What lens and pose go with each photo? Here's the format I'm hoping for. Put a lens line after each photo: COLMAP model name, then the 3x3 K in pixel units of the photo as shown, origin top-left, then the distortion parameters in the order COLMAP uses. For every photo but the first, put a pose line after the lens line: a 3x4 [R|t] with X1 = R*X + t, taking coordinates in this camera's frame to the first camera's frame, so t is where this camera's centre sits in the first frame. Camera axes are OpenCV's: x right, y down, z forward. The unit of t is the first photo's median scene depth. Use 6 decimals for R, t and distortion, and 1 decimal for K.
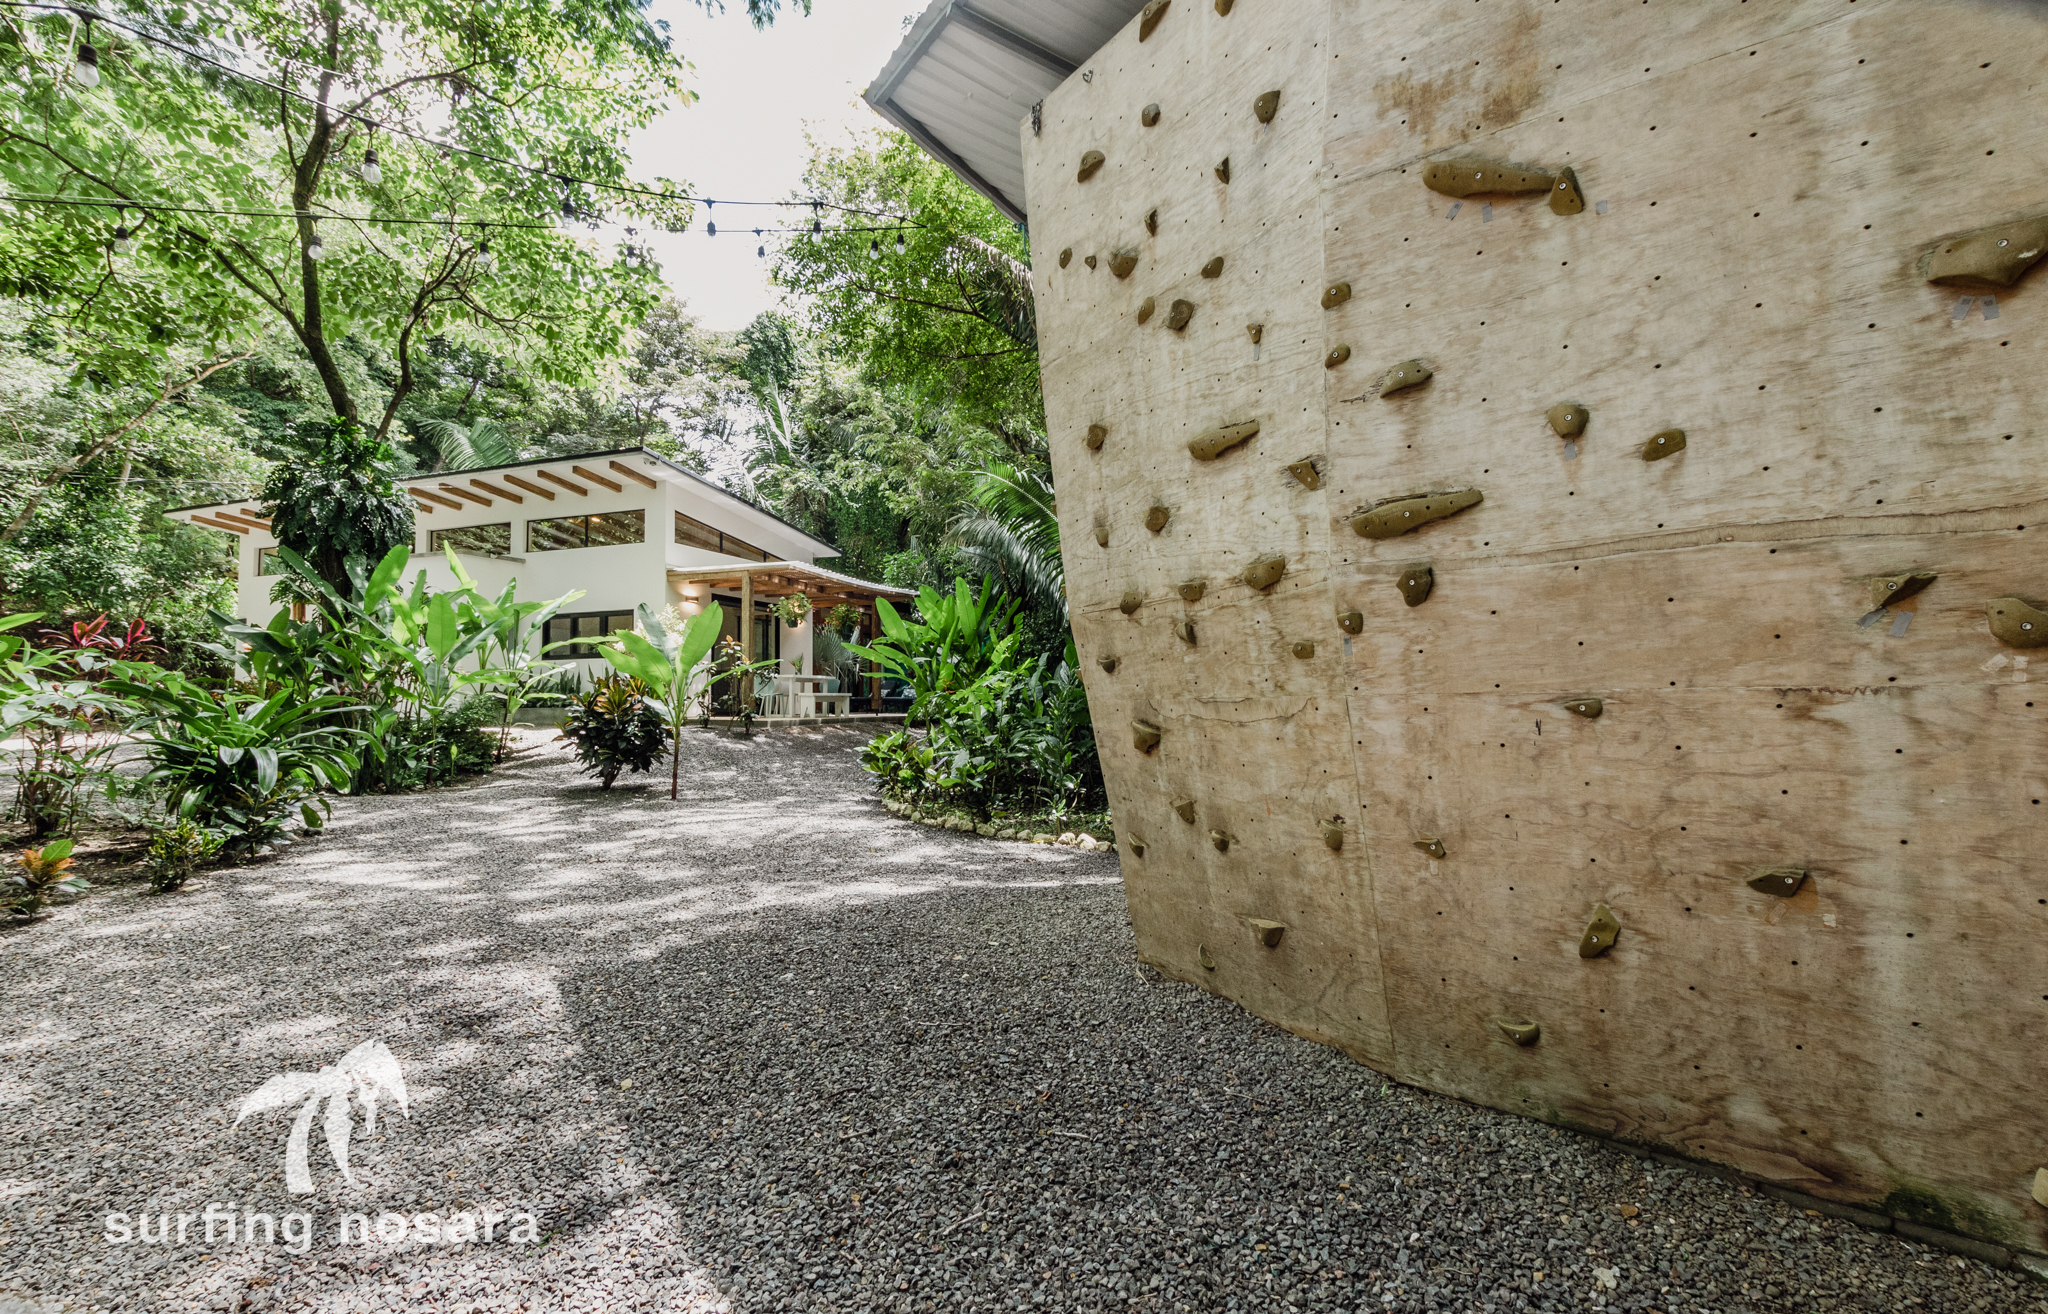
lens RADIAL K [[946.0, 0, 1026.7], [0, 946.0, 666.0], [0, 0, 1]] dist [0.001481, 0.000213]
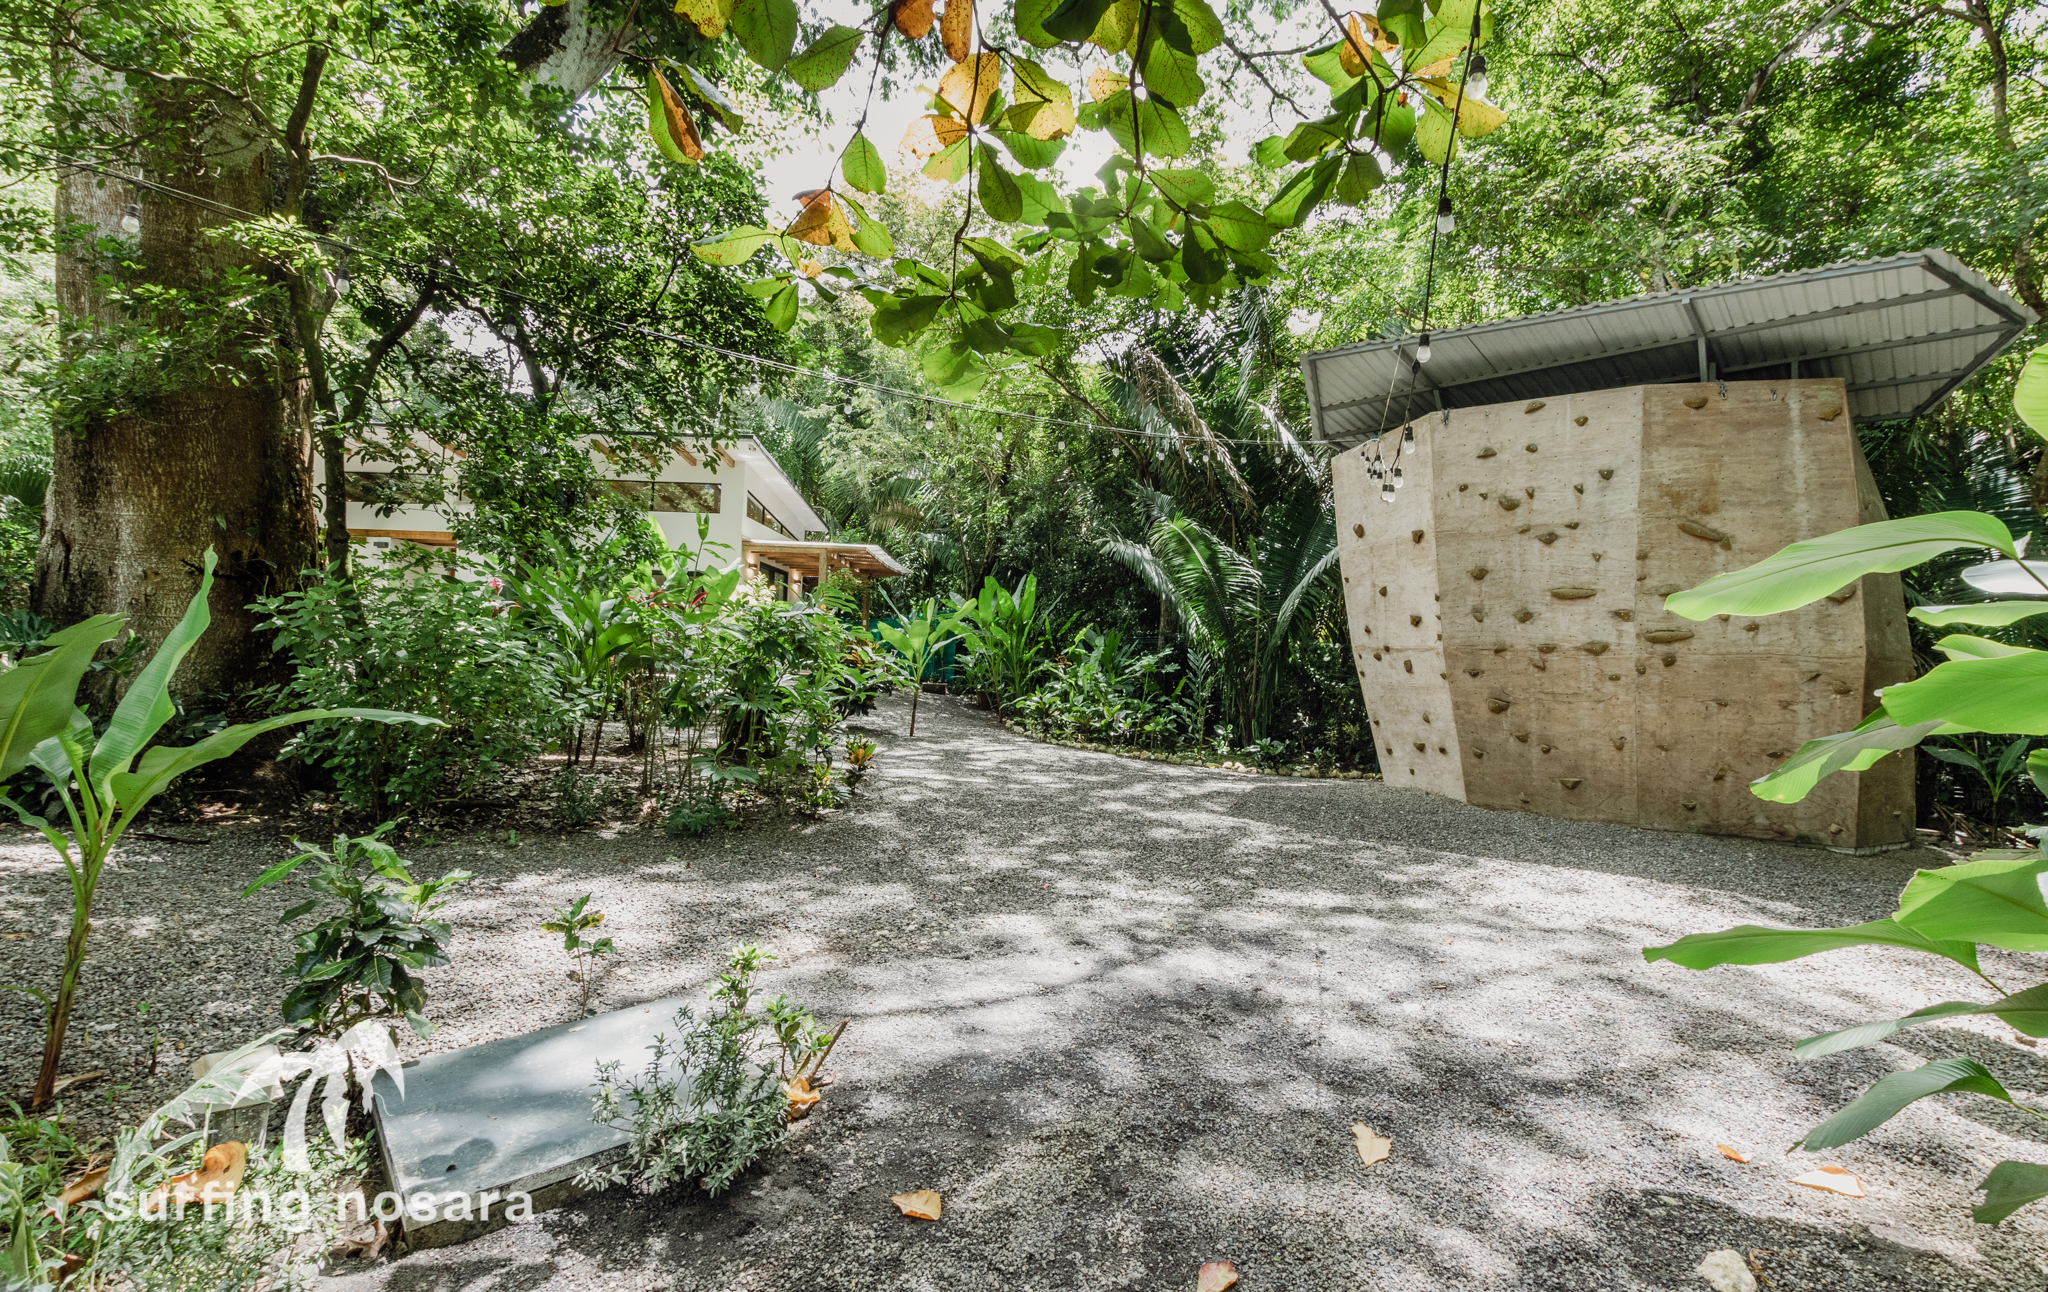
lens RADIAL K [[950.8, 0, 1024.0], [0, 950.8, 646.0], [0, 0, 1]] dist [-0.000052, 0.000042]
pose [[0.943634, 0.054731, 0.326434, -2.164706], [-0.061159, 0.998083, 0.009452, -0.028636], [-0.325291, -0.028884, 0.945173, -1.027930]]
